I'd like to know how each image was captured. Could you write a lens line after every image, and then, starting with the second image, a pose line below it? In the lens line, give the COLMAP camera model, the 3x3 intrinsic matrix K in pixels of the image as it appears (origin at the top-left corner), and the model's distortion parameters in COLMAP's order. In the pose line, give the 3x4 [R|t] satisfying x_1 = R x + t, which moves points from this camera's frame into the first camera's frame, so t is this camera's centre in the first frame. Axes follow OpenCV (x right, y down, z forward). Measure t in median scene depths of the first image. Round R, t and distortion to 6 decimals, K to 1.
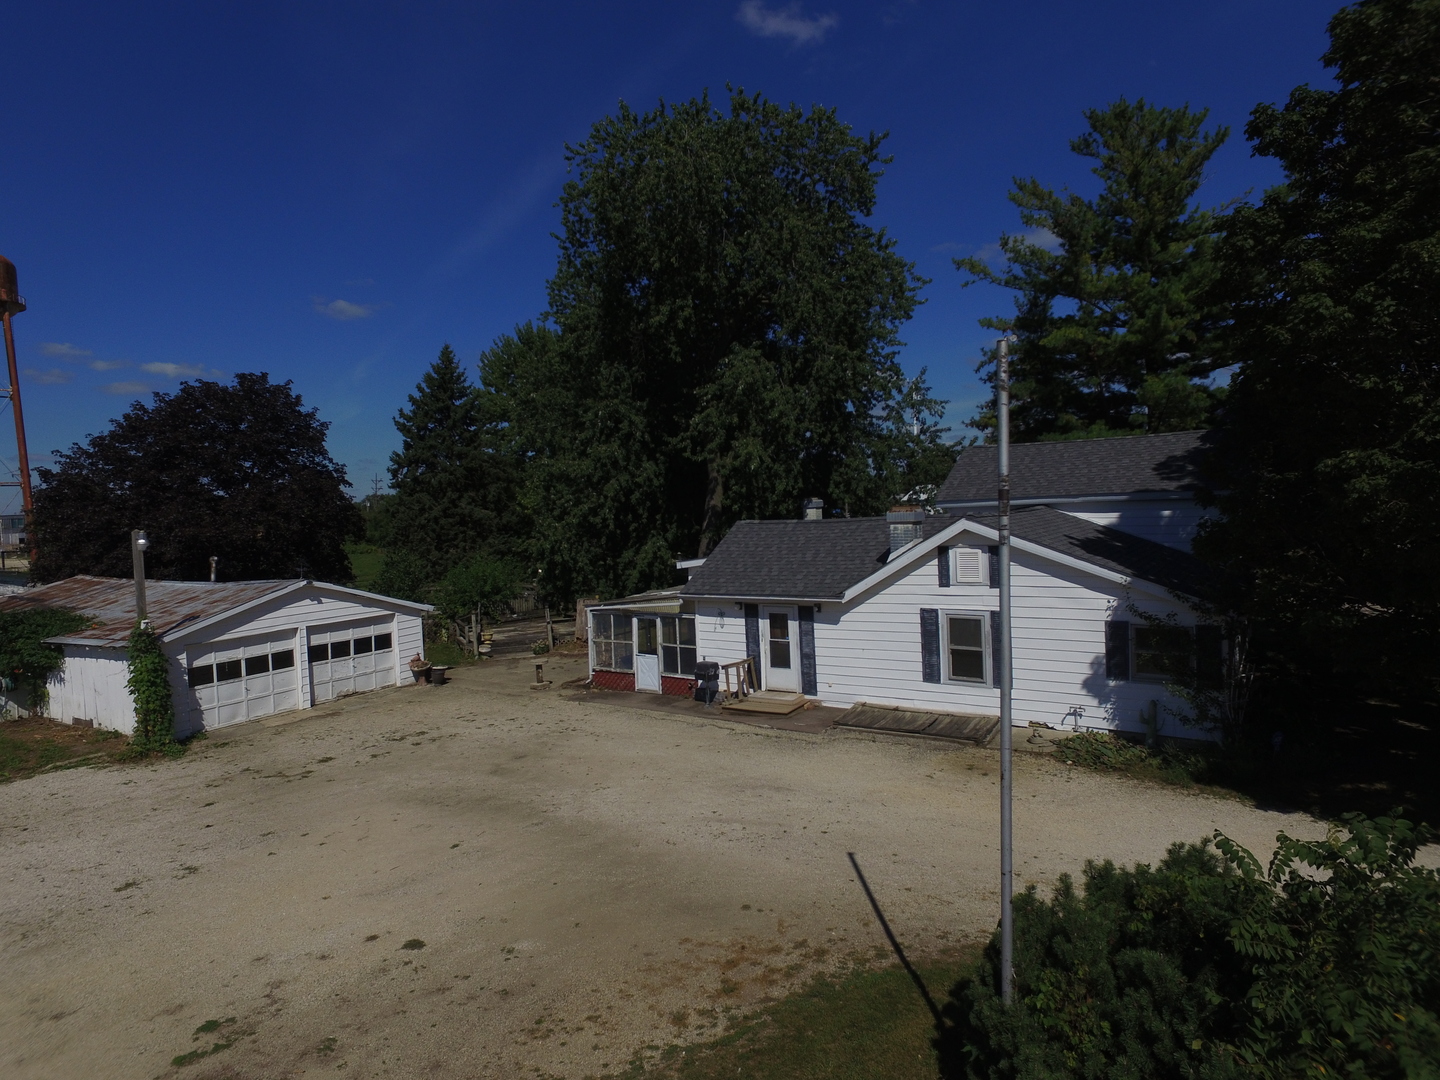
lens RADIAL K [[822.0, 0, 717.6], [0, 822.0, 533.3], [0, 0, 1]] dist [0.003142, 0.001616]
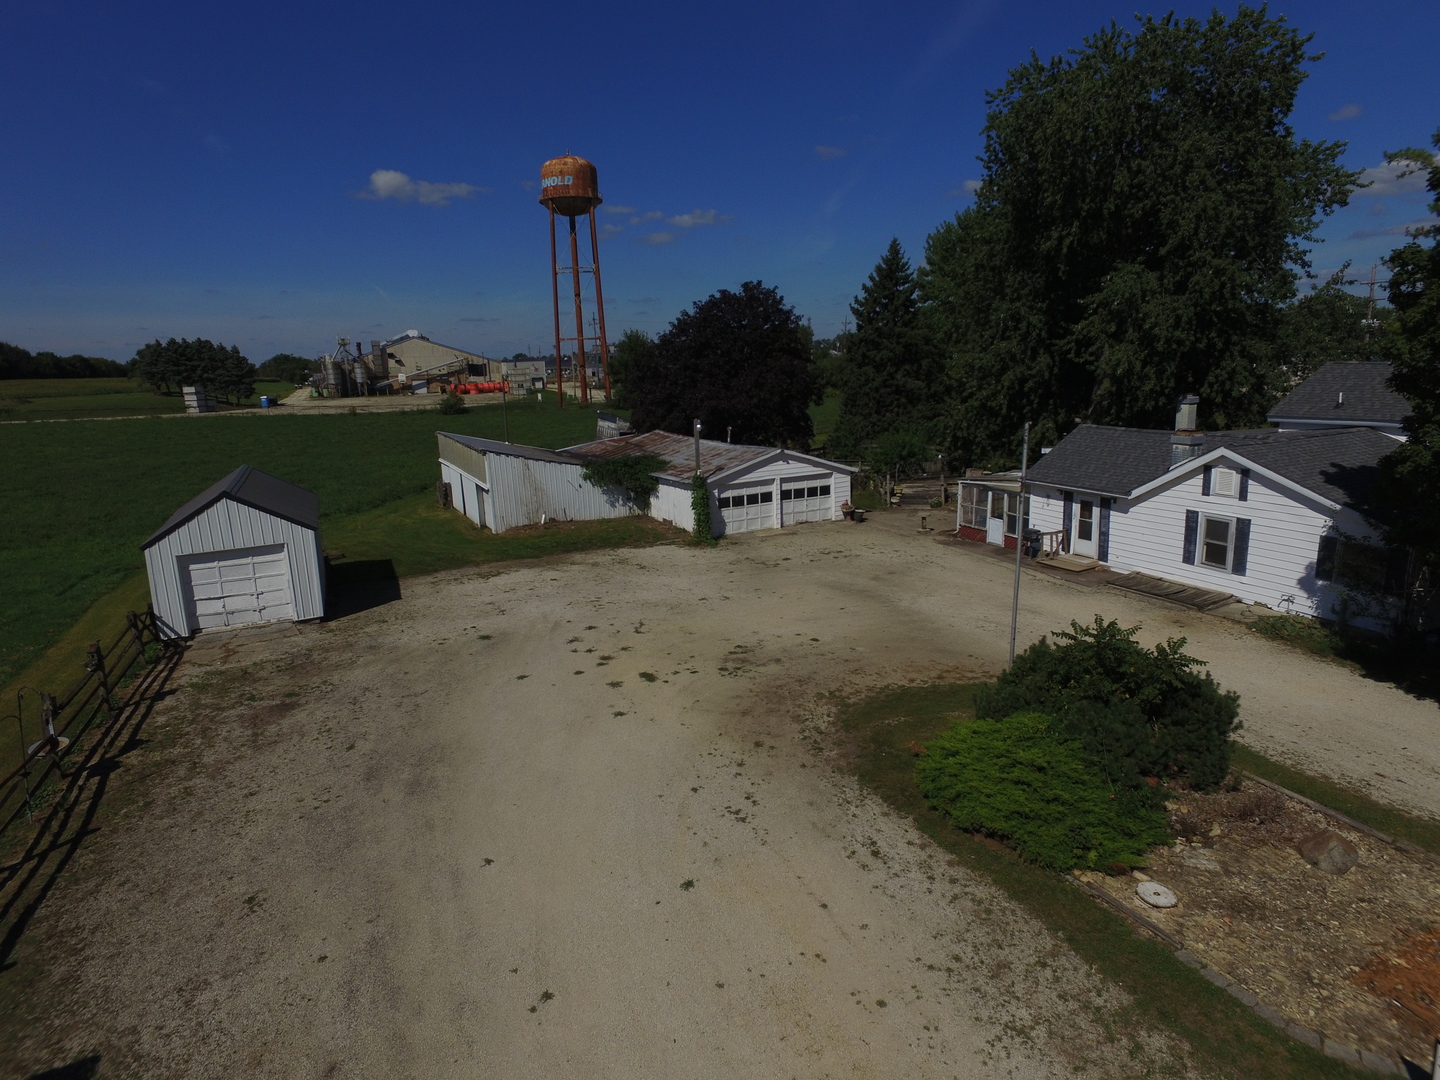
lens RADIAL K [[822.0, 0, 717.6], [0, 822.0, 533.3], [0, 0, 1]] dist [0.003142, 0.001616]
pose [[0.854511, 0.119284, -0.505552, 0.223978], [-0.017209, 0.979242, 0.201962, -0.104608], [0.519149, -0.163879, 0.838826, -0.433236]]
